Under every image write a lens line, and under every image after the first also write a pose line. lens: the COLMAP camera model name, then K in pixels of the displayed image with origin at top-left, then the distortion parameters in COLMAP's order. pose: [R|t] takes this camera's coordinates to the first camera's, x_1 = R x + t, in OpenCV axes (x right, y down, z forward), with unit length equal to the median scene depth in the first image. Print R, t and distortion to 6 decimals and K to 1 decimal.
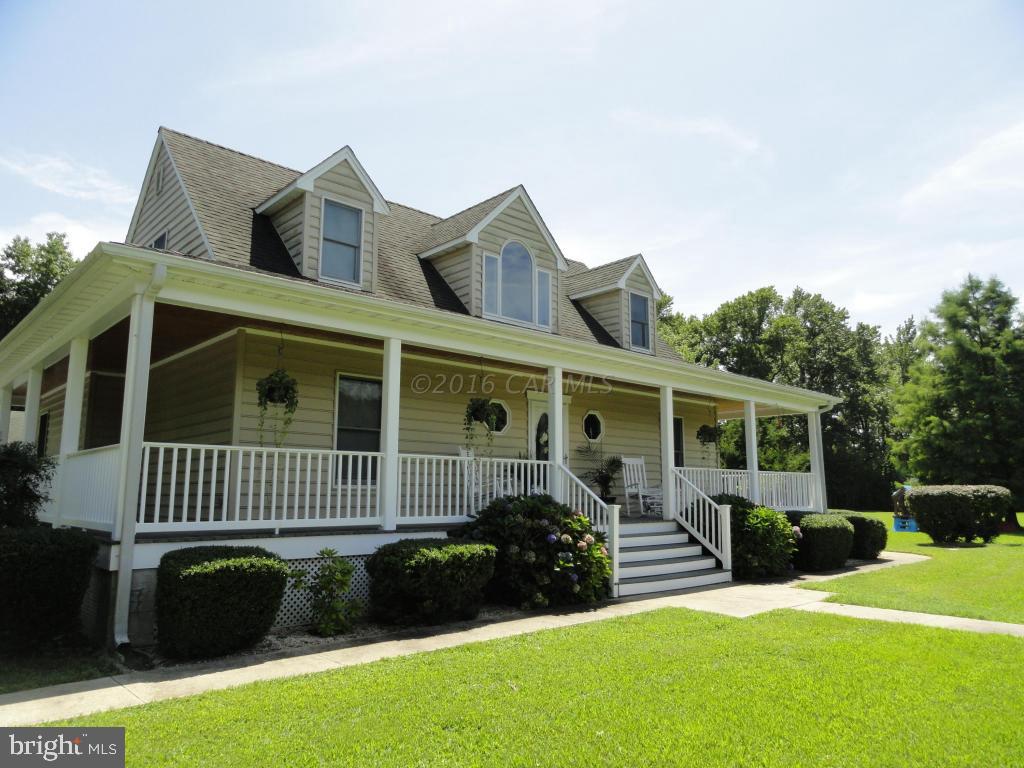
lens RADIAL K [[716.9, 0, 513.0], [0, 716.9, 384.0], [0, 0, 1]] dist [-0.002756, 0.007369]
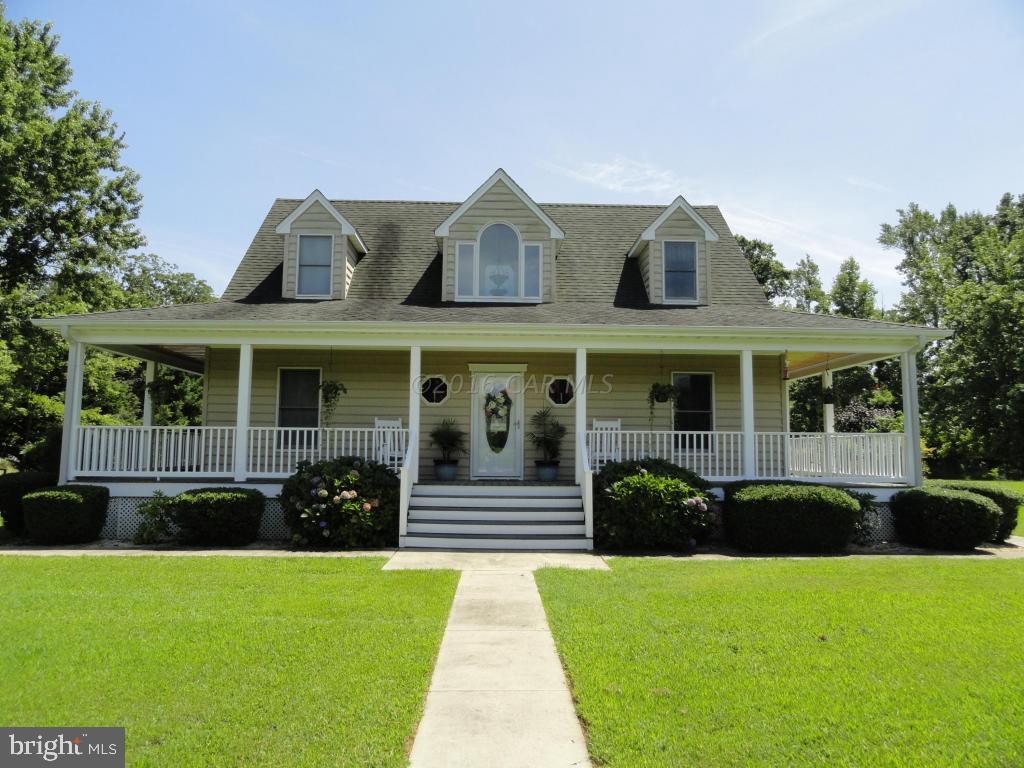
lens RADIAL K [[716.9, 0, 513.0], [0, 716.9, 384.0], [0, 0, 1]] dist [-0.002756, 0.007369]
pose [[0.747373, -0.061192, -0.661581, 1.013033], [0.092931, 0.995589, 0.012897, 0.040405], [0.657874, -0.071120, 0.749763, 0.274643]]
